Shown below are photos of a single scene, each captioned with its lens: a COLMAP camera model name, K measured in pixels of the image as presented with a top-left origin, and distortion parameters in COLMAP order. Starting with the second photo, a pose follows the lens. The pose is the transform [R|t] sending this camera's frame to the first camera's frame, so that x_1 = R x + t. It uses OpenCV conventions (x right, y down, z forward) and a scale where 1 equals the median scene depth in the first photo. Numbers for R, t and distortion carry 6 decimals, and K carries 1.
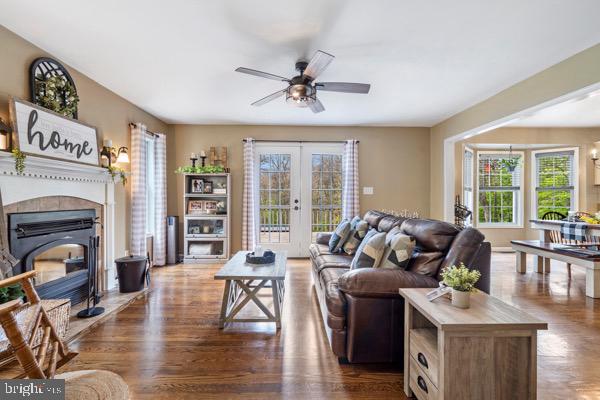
lens RADIAL K [[274.4, 0, 298.8], [0, 274.4, 200.3], [0, 0, 1]] dist [0.002326, 0.000083]
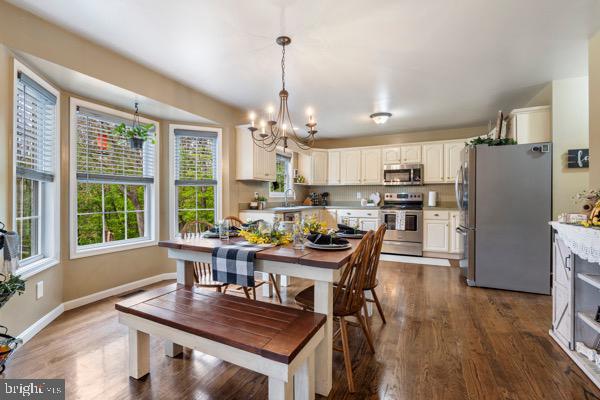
lens RADIAL K [[274.4, 0, 298.0], [0, 274.4, 198.9], [0, 0, 1]] dist [0.002326, 0.000083]
pose [[0.444245, -0.006571, 0.895881, 0.429470], [0.007872, 0.999963, 0.003431, -0.001819], [-0.895871, 0.005529, 0.444281, 0.473607]]
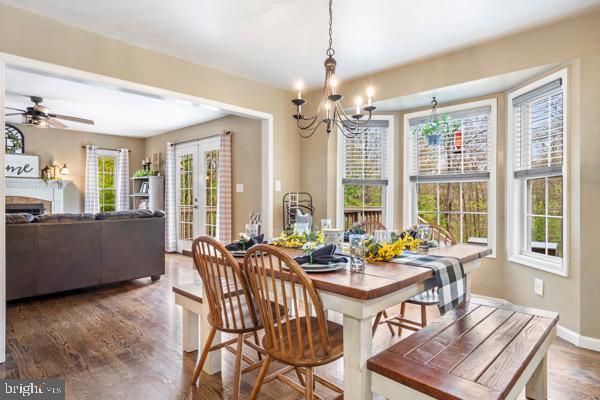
lens RADIAL K [[343.6, 0, 300.9], [0, 343.6, 196.6], [0, 0, 1]] dist [0.002588, 0.001503]
pose [[0.717187, -0.001222, -0.696879, 1.132234], [-0.003458, 0.999980, -0.005313, -0.003885], [0.696872, 0.006220, 0.717169, 0.371922]]
